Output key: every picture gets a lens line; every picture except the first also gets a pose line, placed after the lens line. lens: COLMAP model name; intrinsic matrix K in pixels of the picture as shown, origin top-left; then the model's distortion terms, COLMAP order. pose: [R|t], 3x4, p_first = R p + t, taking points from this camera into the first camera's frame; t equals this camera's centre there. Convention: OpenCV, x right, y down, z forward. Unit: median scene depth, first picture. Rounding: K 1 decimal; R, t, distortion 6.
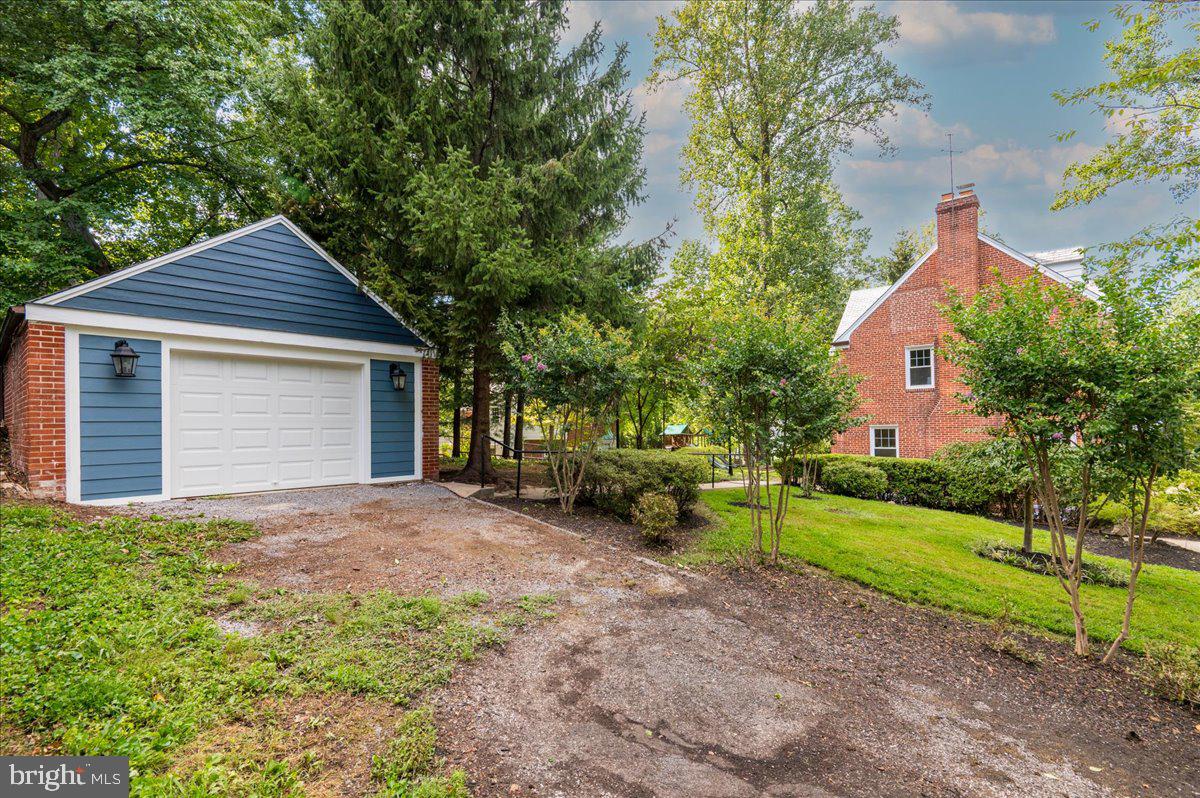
lens RADIAL K [[559.6, 0, 595.8], [0, 559.6, 401.7], [0, 0, 1]] dist [-0.001253, -0.009664]
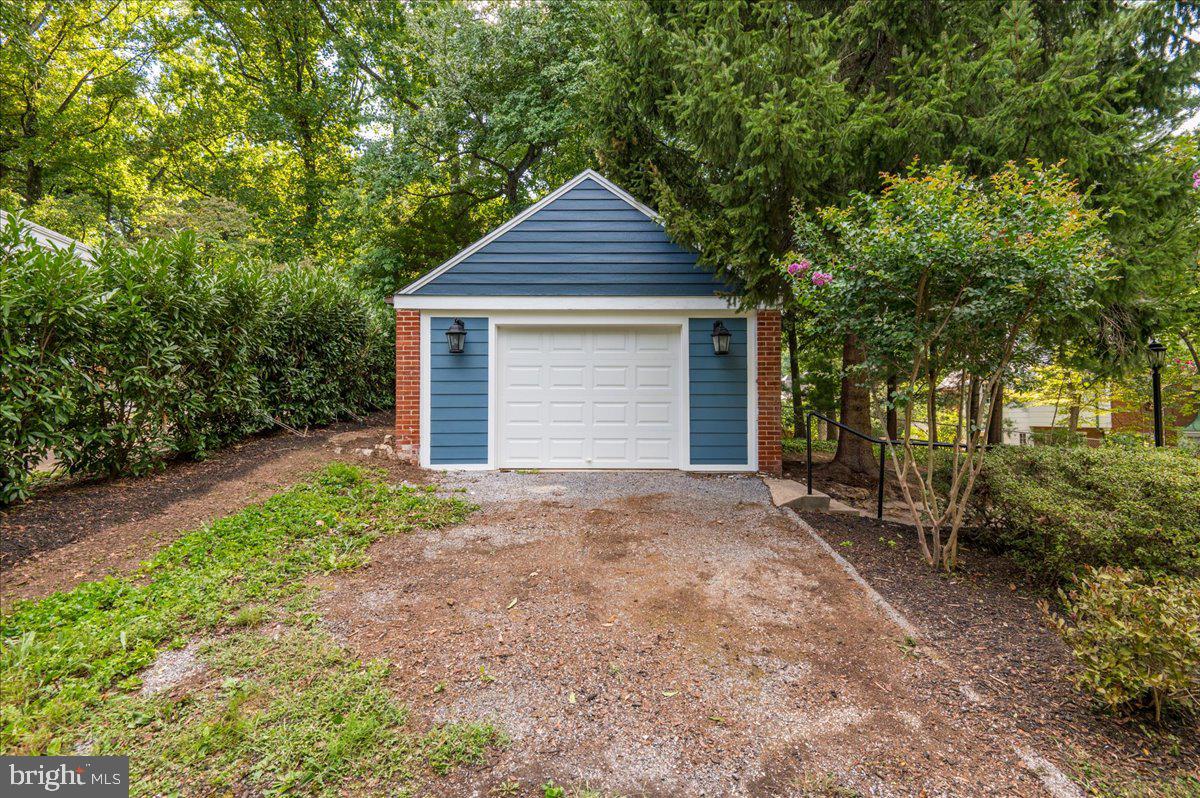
lens RADIAL K [[552.2, 0, 598.3], [0, 552.2, 389.0], [0, 0, 1]] dist [0.002191, -0.000347]
pose [[0.675972, -0.015167, -0.736771, 0.125766], [0.023714, 0.999718, 0.001177, 0.030014], [0.736546, -0.018267, 0.676141, 0.459253]]
